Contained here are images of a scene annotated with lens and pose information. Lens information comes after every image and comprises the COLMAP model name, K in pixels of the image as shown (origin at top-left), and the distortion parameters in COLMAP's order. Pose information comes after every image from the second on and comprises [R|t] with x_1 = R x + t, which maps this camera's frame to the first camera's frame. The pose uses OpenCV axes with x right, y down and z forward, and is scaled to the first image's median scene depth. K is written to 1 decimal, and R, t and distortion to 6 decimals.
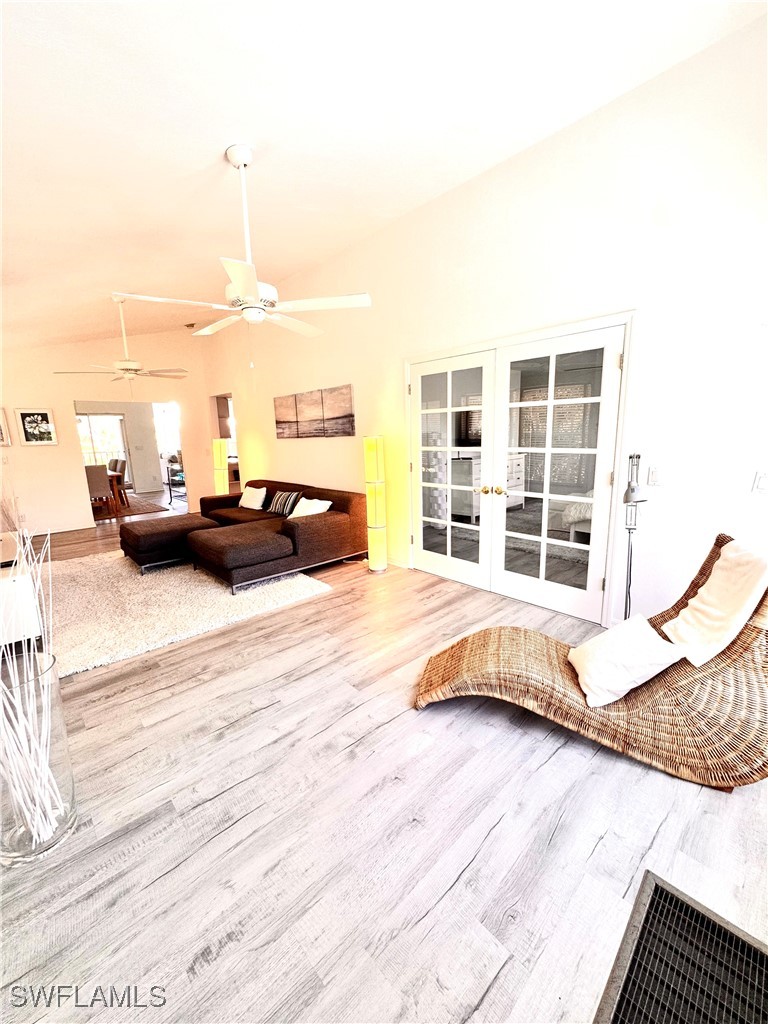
lens RADIAL K [[405.8, 0, 388.7], [0, 405.8, 508.9], [0, 0, 1]] dist [-0.001547, -0.000287]
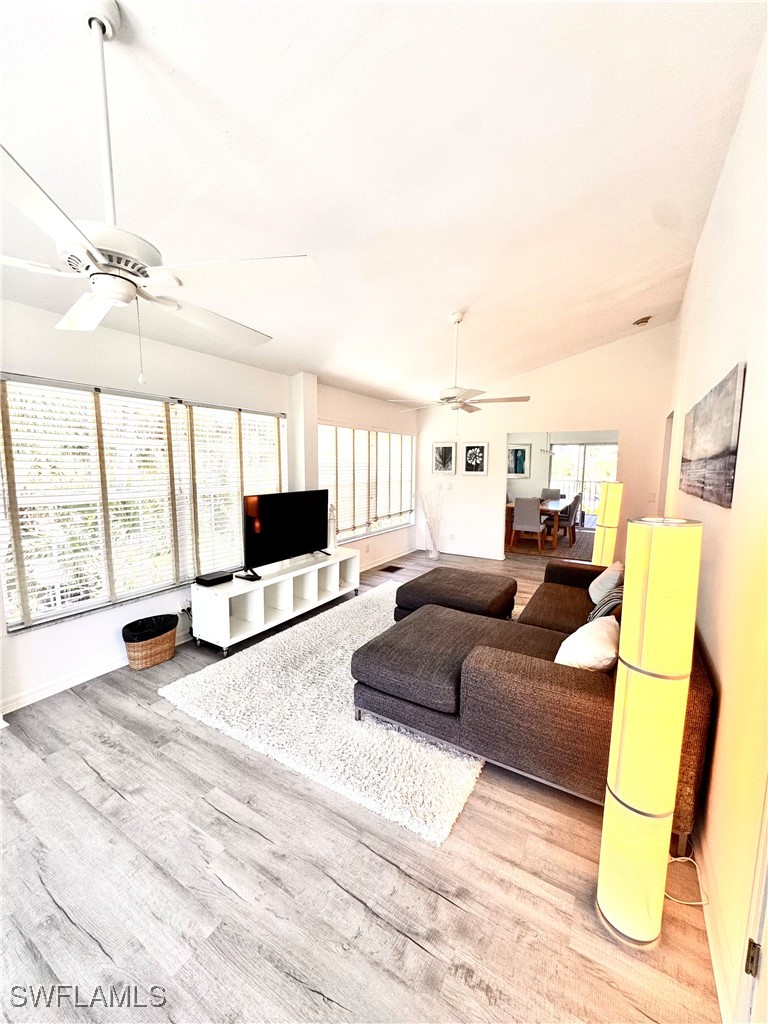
lens RADIAL K [[405.8, 0, 388.7], [0, 405.8, 508.9], [0, 0, 1]] dist [-0.001547, -0.000287]
pose [[0.260237, 0.137385, -0.955721, 0.267744], [-0.189449, 0.977850, 0.088980, -0.233180], [0.946776, 0.157905, 0.280500, 0.933813]]
